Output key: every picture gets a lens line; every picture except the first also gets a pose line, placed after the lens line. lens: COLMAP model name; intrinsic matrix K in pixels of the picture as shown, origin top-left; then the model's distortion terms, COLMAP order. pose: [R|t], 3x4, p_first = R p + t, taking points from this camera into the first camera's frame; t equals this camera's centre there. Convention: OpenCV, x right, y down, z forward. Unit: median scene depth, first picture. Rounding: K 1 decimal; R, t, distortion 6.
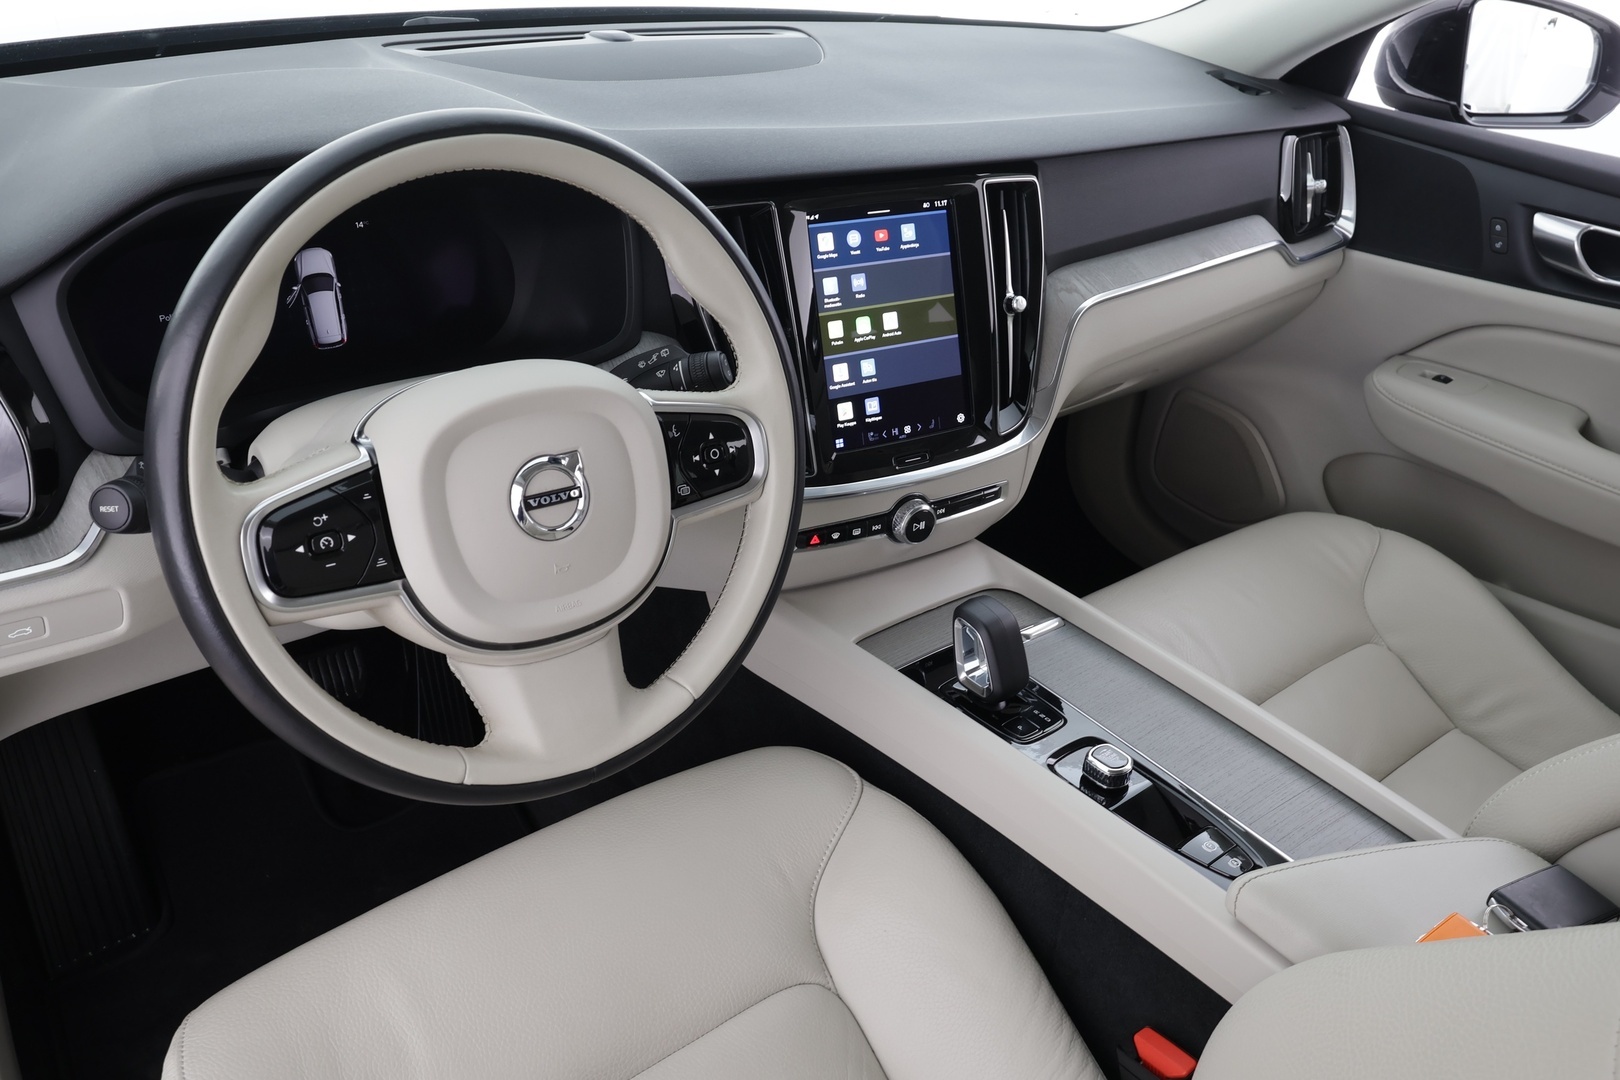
lens RADIAL K [[1264.5, 0, 812.6], [0, 1264.5, 542.4], [0, 0, 1]] dist [0.013825, 0.001981]
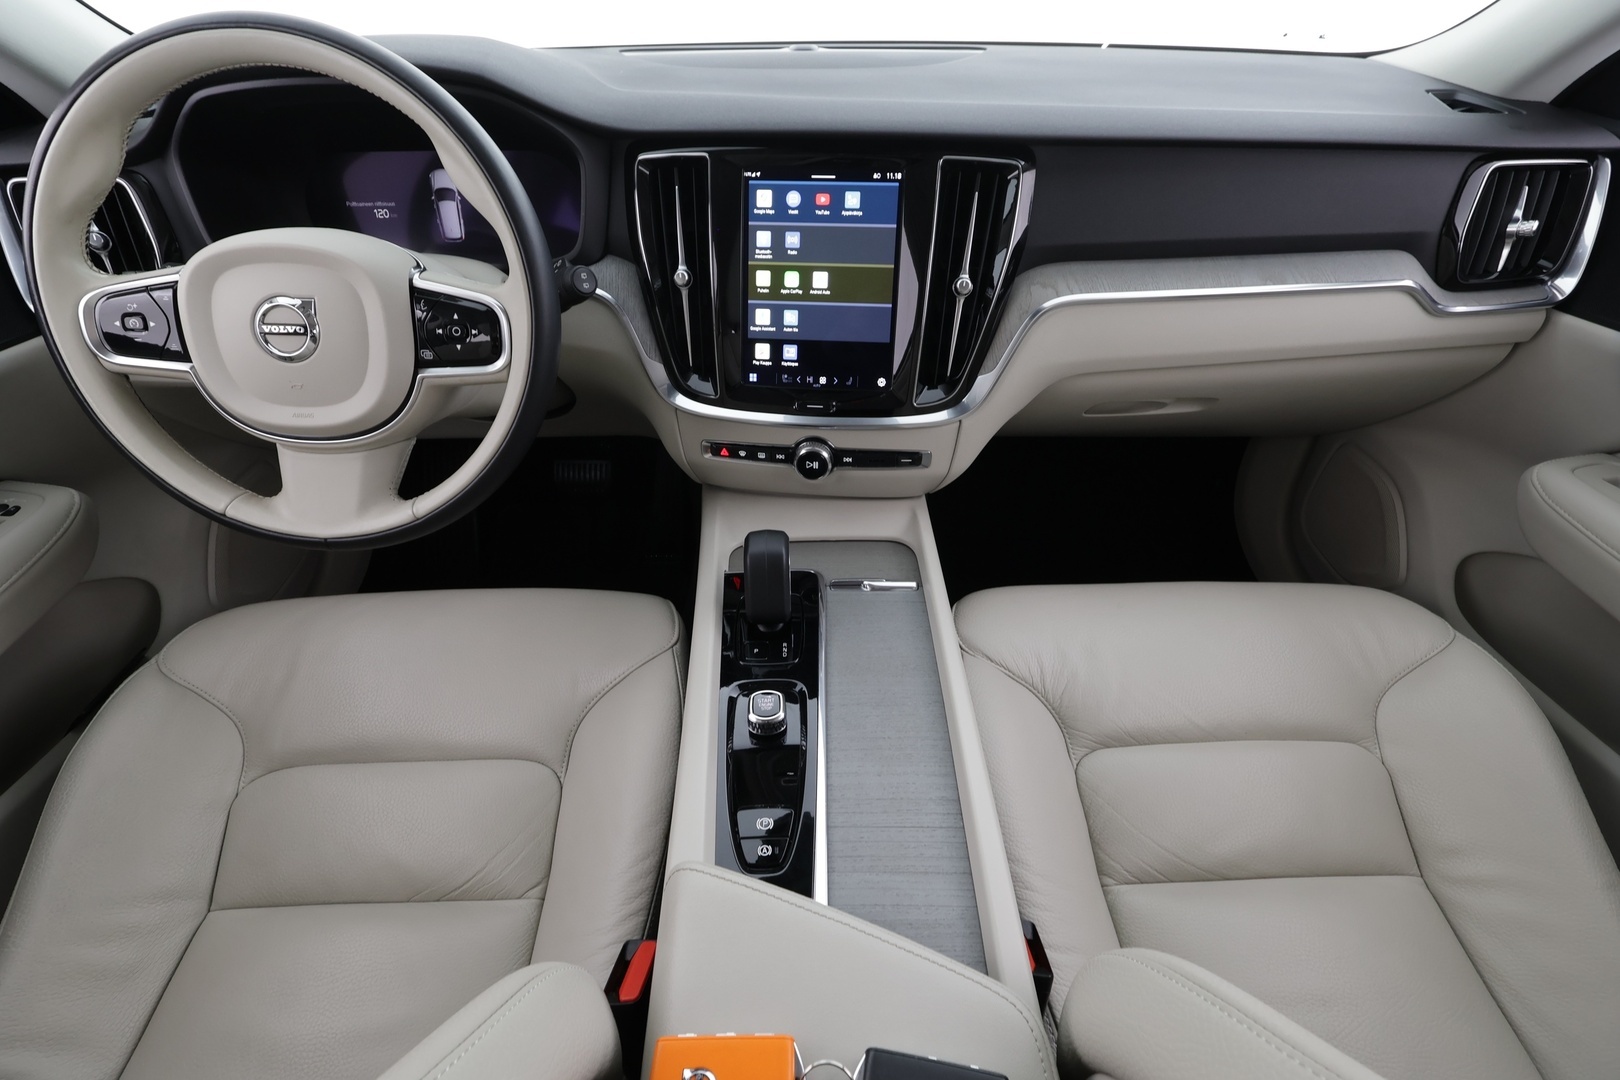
lens RADIAL K [[748.1, 0, 798.0], [0, 748.1, 541.6], [0, 0, 1]] dist [-0.003111, 0.000523]
pose [[0.785839, 0.308973, -0.535717, 0.479360], [-0.253437, 0.951065, 0.176760, -0.066417], [0.564116, -0.003134, 0.825689, 0.440242]]
